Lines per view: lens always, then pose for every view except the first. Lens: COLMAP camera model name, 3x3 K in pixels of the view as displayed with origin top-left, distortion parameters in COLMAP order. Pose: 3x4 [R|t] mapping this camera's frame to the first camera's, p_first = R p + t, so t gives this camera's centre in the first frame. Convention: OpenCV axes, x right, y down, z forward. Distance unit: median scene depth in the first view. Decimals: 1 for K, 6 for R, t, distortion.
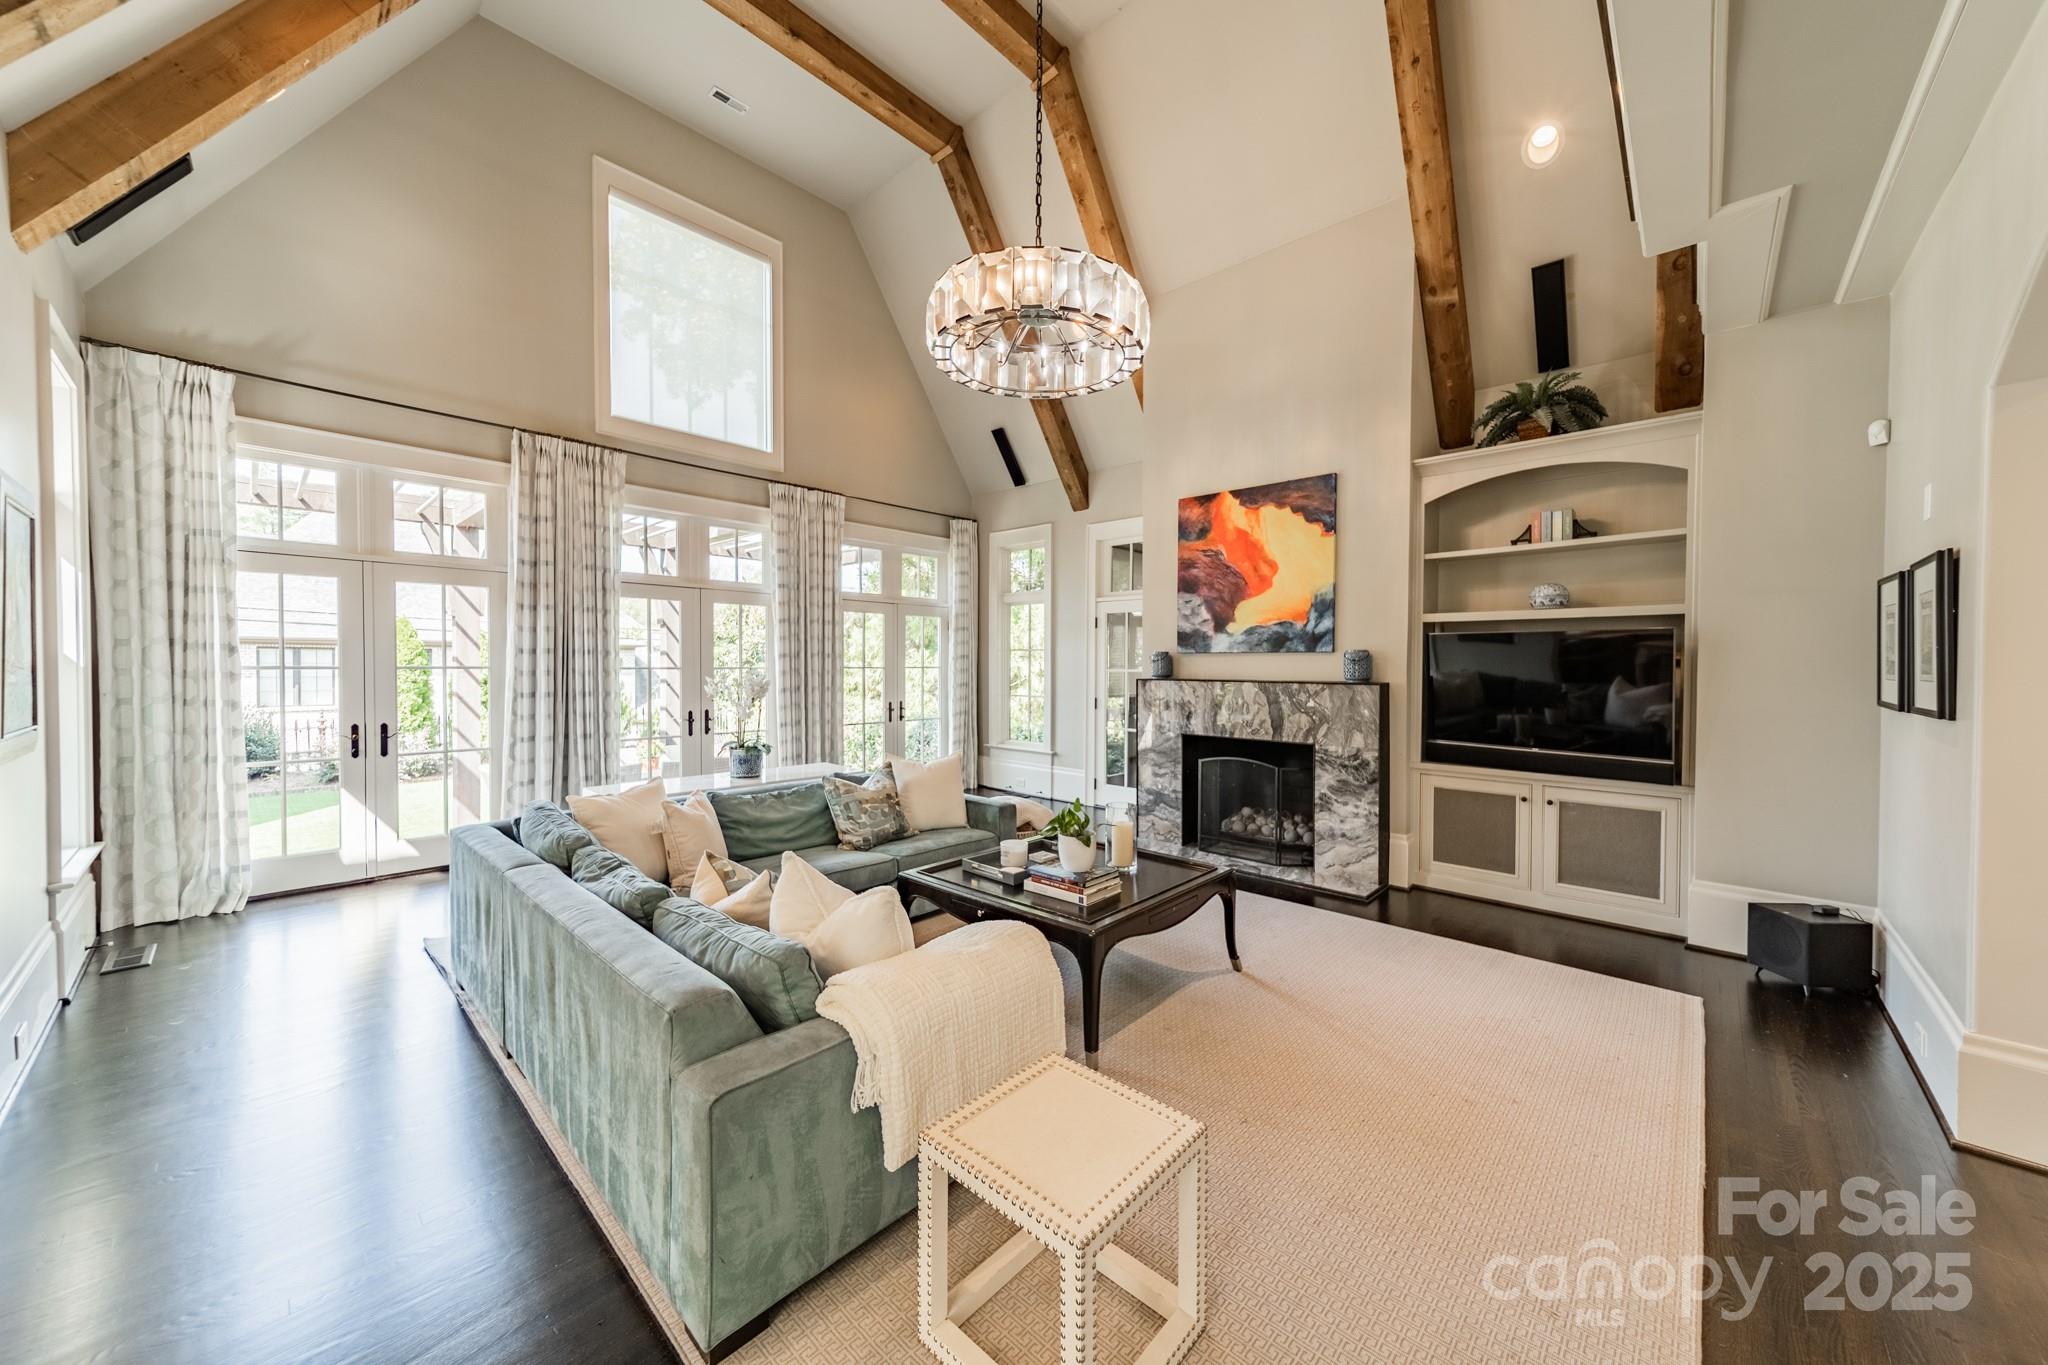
lens RADIAL K [[748.9, 0, 972.9], [0, 748.9, 677.2], [0, 0, 1]] dist [0.047520, -0.000038]
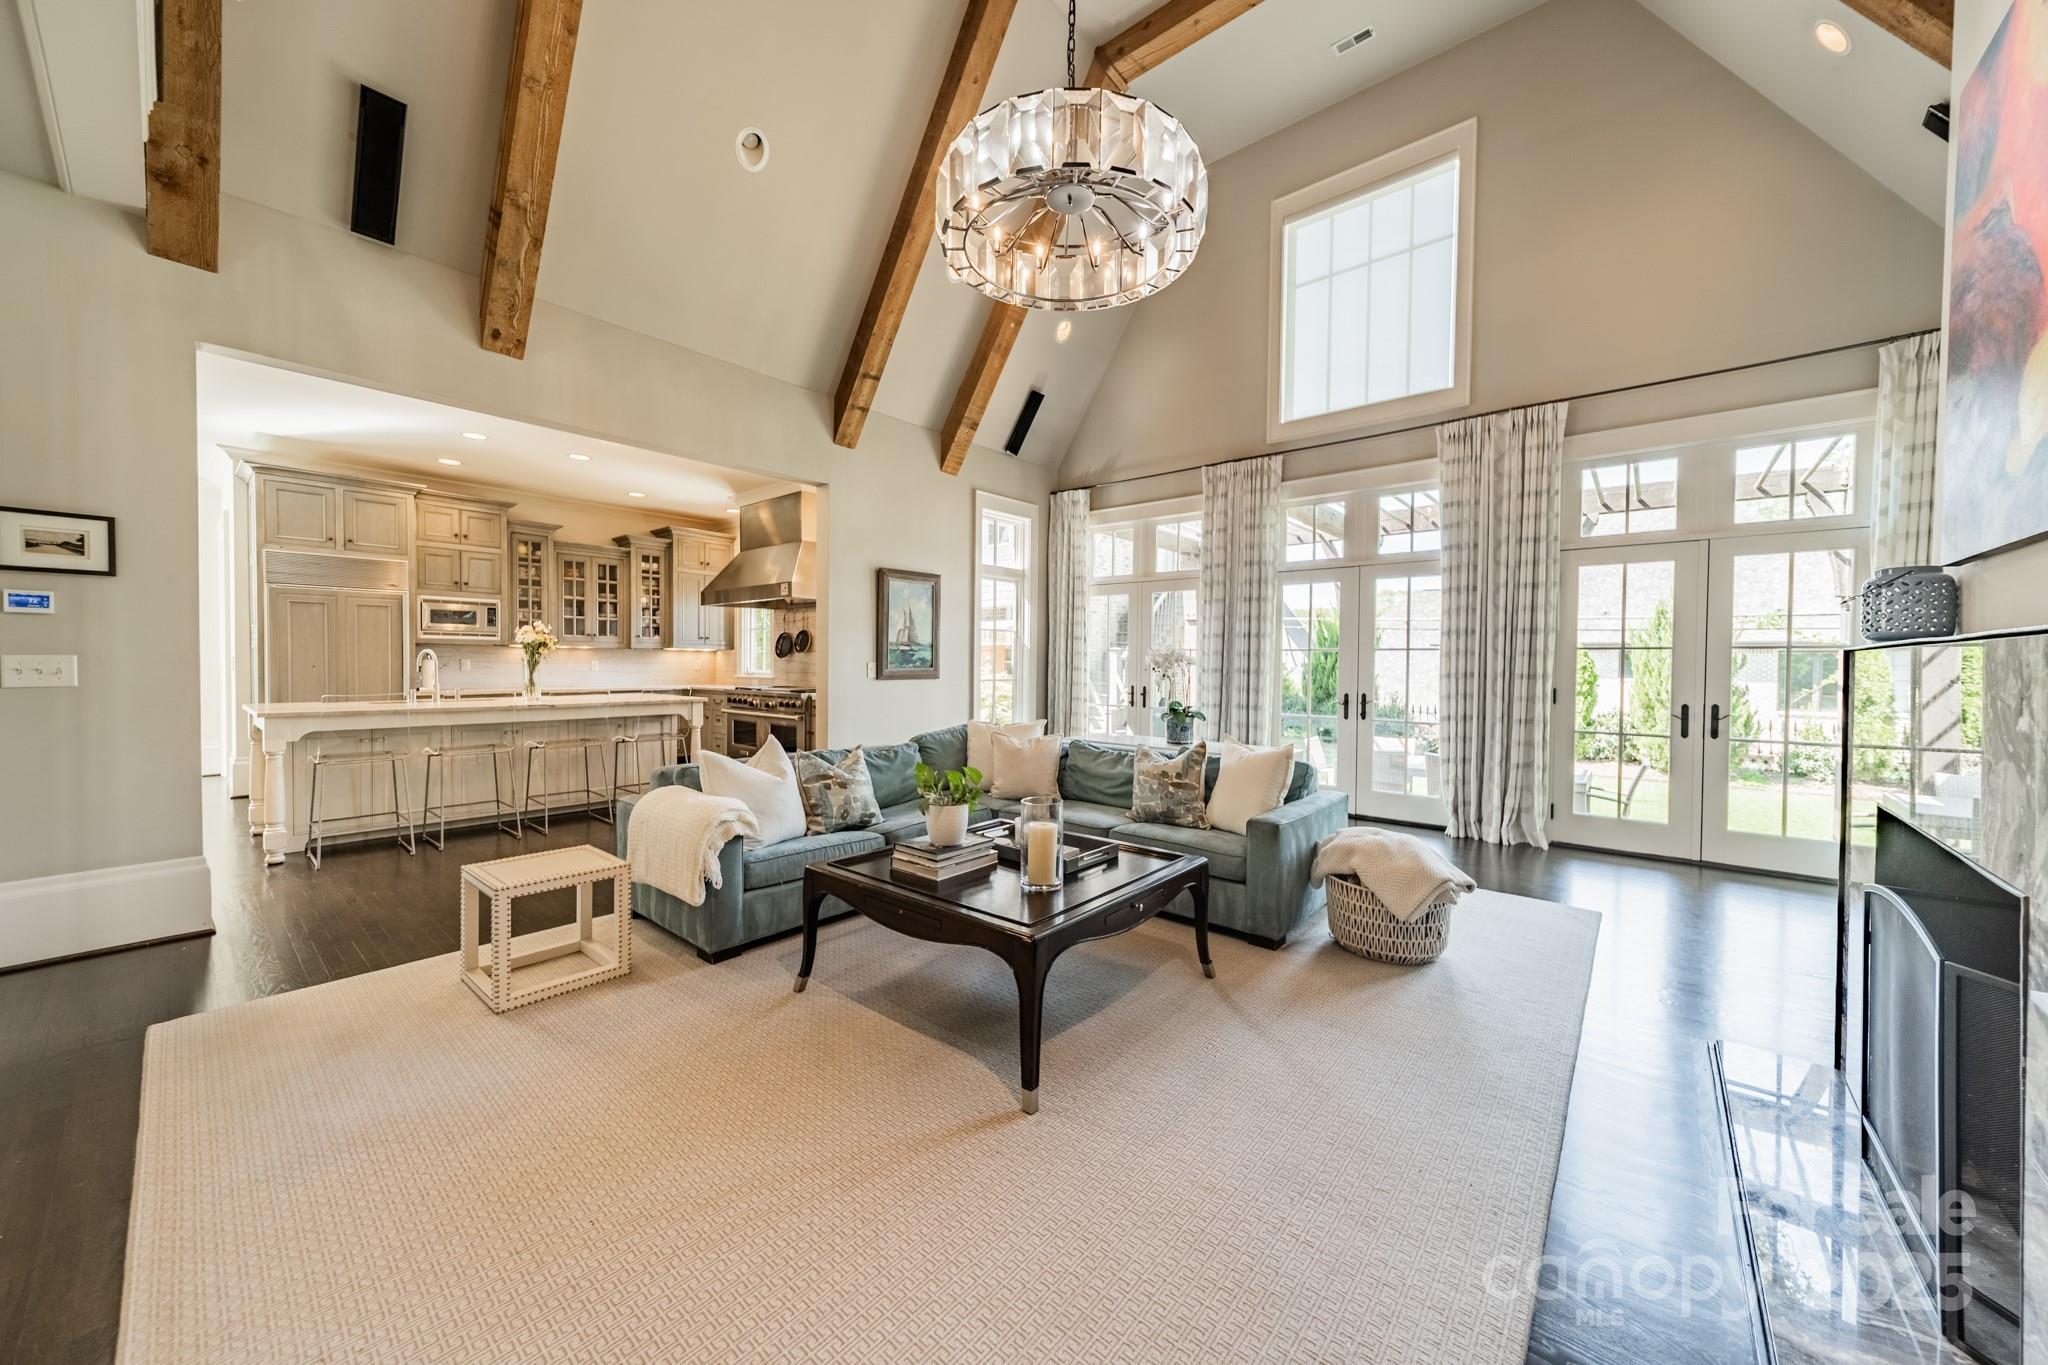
lens RADIAL K [[724.1, 0, 1030.2], [0, 724.1, 673.5], [0, 0, 1]] dist [0.001652, 0.000041]
pose [[0.101775, 0.029349, -0.994374, 0.510060], [-0.007377, 0.999559, 0.028747, -0.005000], [0.994780, 0.004409, 0.101946, 0.491067]]
